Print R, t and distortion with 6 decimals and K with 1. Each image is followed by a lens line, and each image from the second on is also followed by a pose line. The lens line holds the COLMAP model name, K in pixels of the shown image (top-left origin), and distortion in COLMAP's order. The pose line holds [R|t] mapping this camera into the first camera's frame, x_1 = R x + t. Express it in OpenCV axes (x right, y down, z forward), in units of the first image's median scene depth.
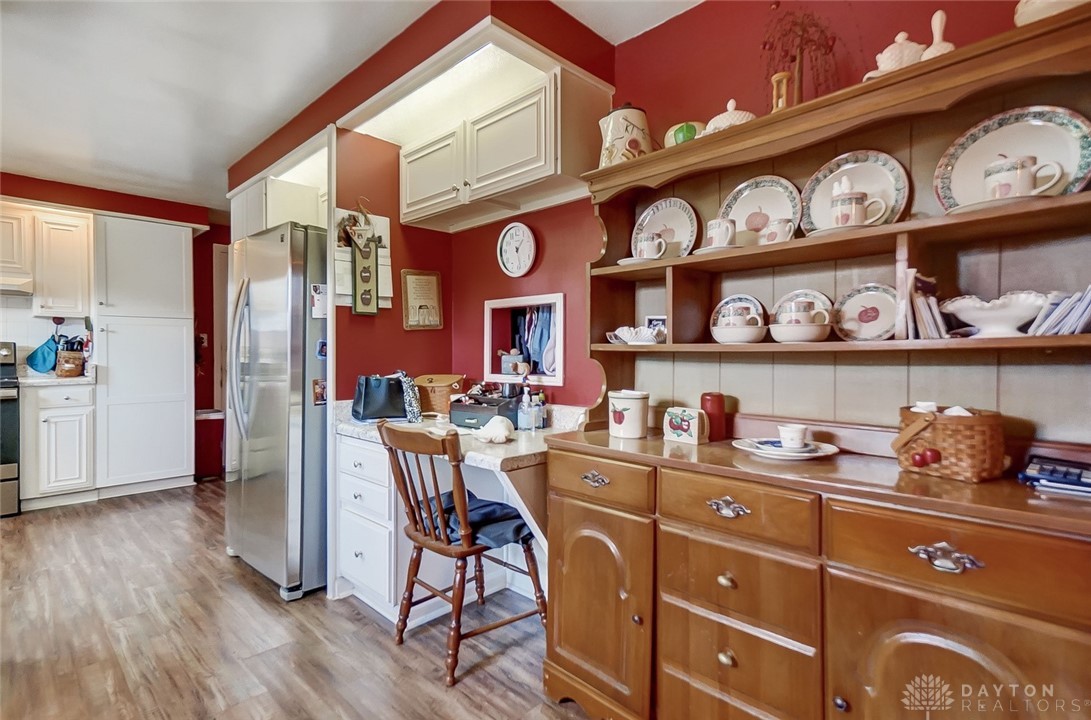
lens RADIAL K [[509.4, 0, 546.5], [0, 509.4, 362.1], [0, 0, 1]] dist [0.000797, 0.000579]
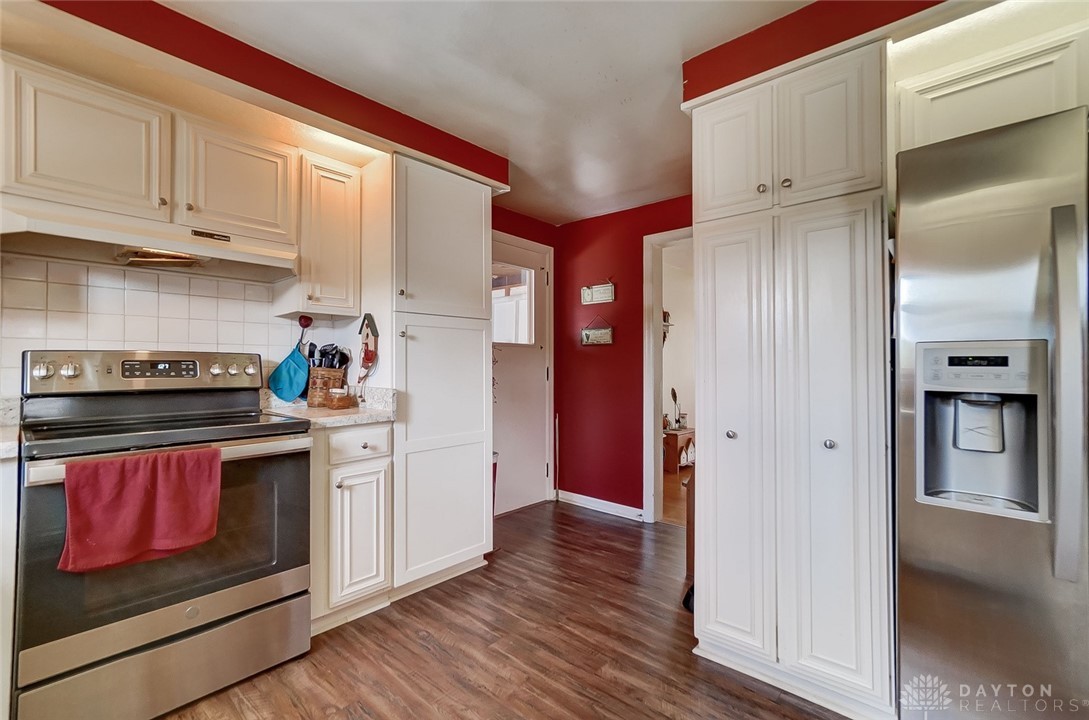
lens RADIAL K [[475.5, 0, 543.9], [0, 475.5, 356.2], [0, 0, 1]] dist [-0.005151, 0.000735]
pose [[0.999509, -0.005121, 0.030912, -0.711601], [0.005964, 0.999611, -0.027232, -0.018745], [-0.030761, 0.027403, 0.999151, 0.404742]]
